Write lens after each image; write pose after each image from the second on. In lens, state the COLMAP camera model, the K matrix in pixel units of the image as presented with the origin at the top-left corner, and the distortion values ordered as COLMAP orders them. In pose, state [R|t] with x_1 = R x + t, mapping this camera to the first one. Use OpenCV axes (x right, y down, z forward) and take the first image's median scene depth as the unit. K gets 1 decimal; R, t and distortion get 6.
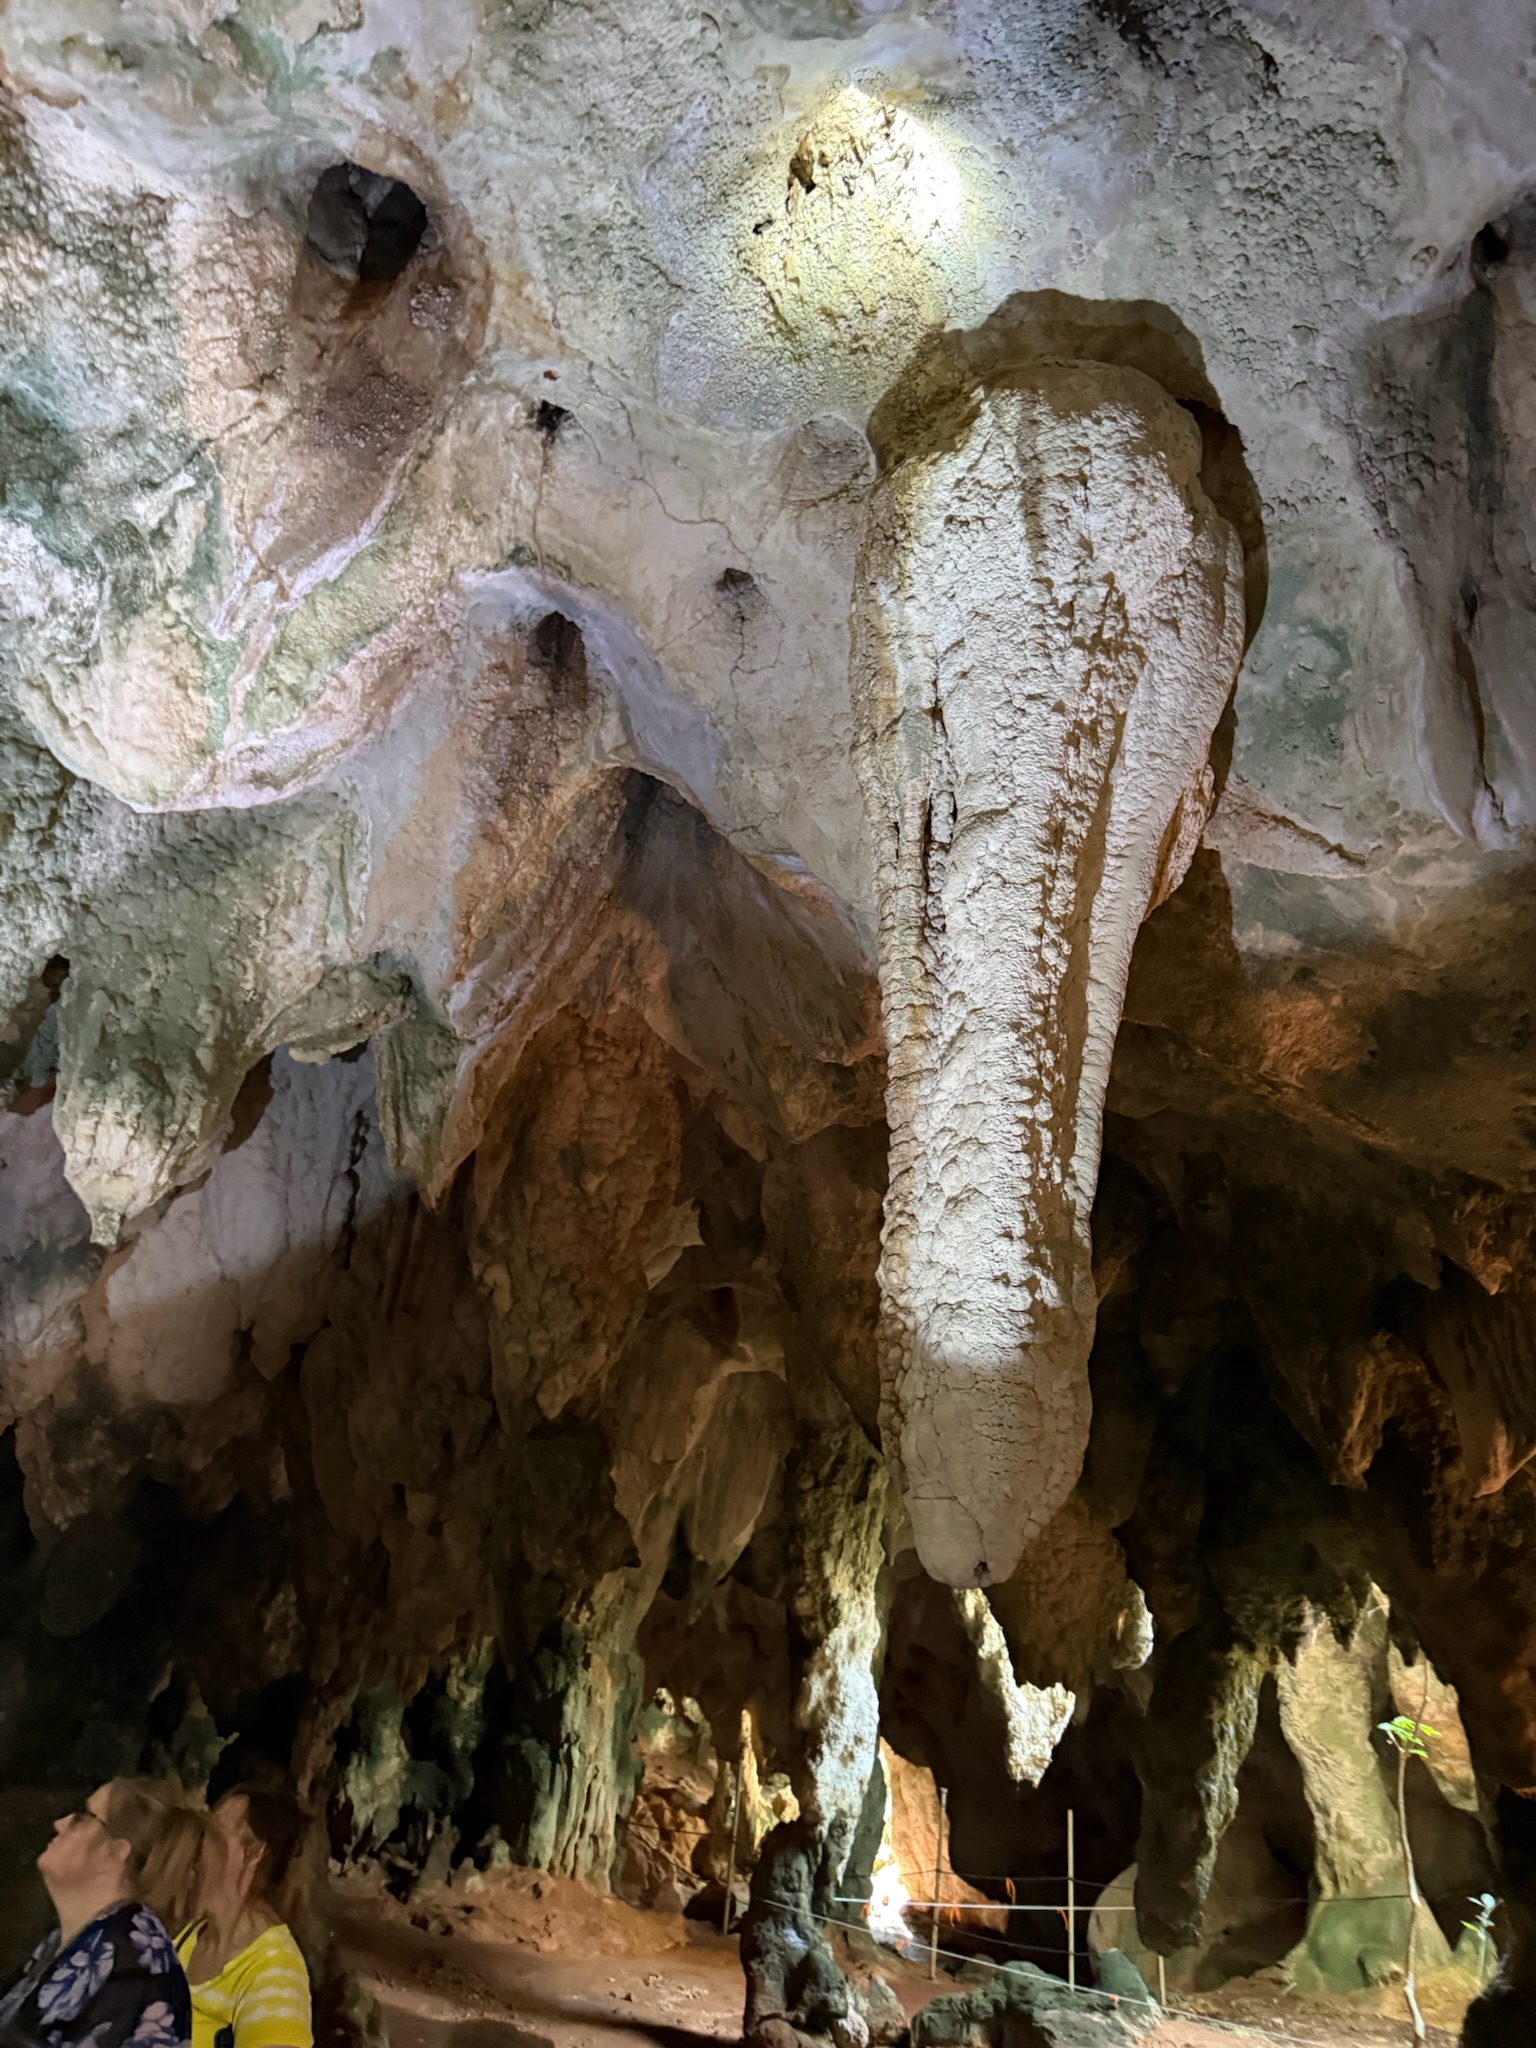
lens RADIAL K [[1421.7, 0, 775.5], [0, 1421.7, 1015.6], [0, 0, 1]] dist [0.041869, -0.066994]
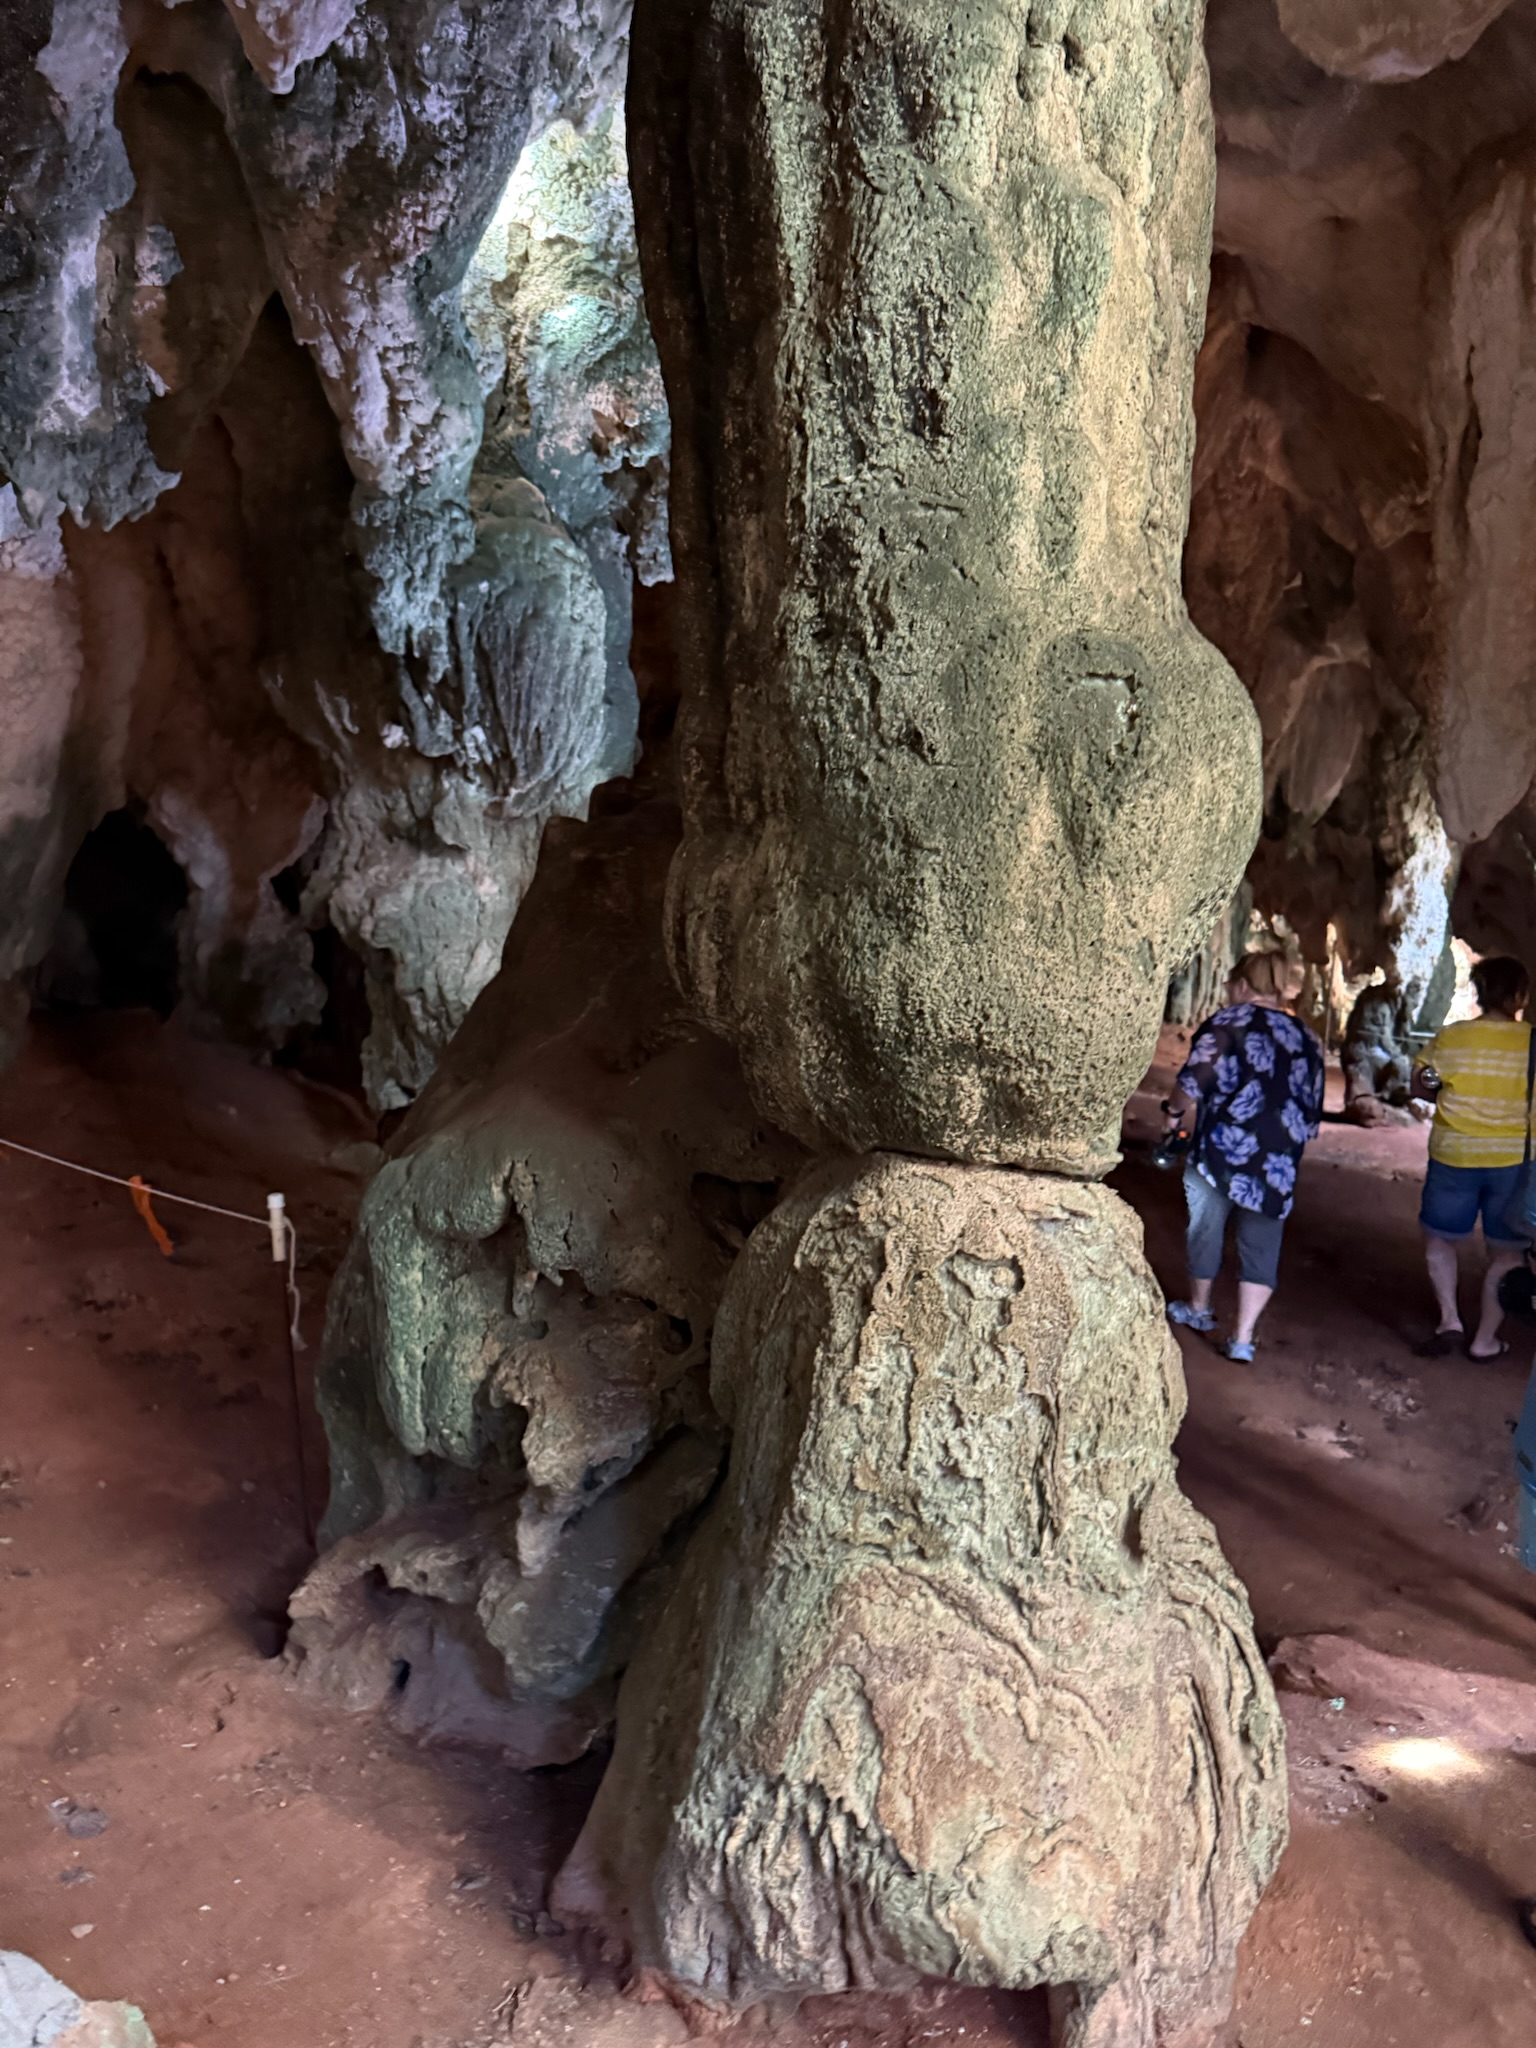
lens RADIAL K [[1421.7, 0, 775.5], [0, 1421.7, 1015.6], [0, 0, 1]] dist [0.041869, -0.066994]
pose [[0.926055, -0.012138, -0.377193, -0.007158], [0.193644, 0.873159, 0.447321, -0.154095], [0.323920, -0.487285, 0.810943, -0.347792]]
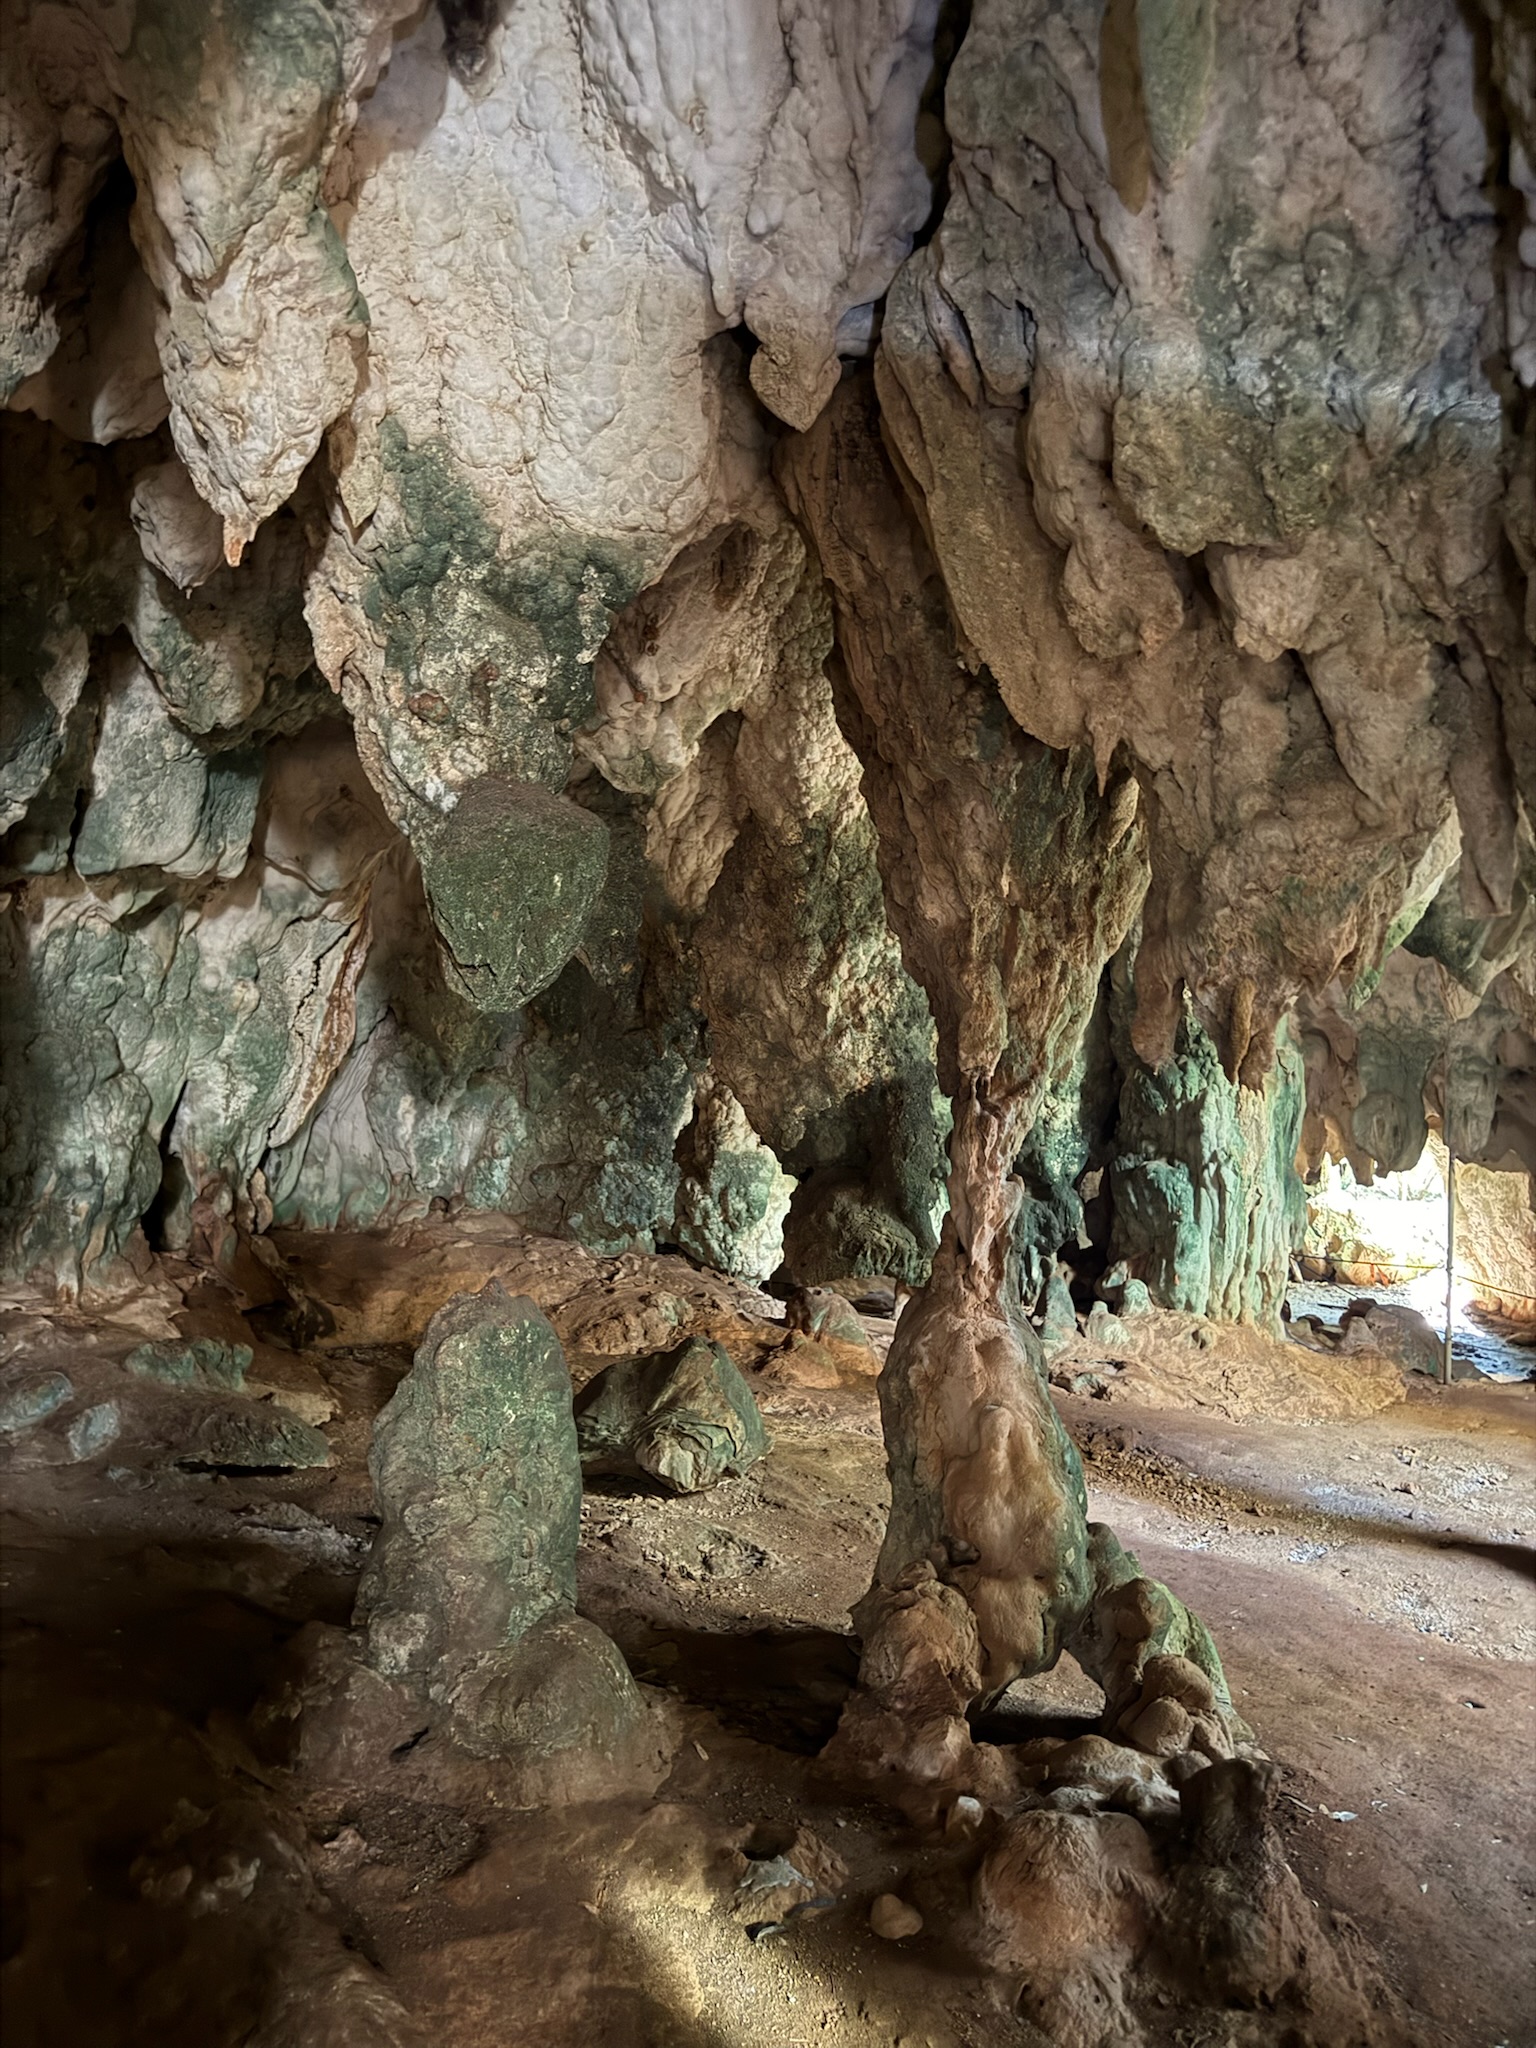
lens RADIAL K [[1421.7, 0, 775.5], [0, 1421.7, 1015.6], [0, 0, 1]] dist [0.041869, -0.066994]
pose [[0.953972, -0.069899, -0.291637, -0.190805], [0.169580, 0.927789, 0.332341, 0.210199], [0.247347, -0.366500, 0.896938, 0.423327]]
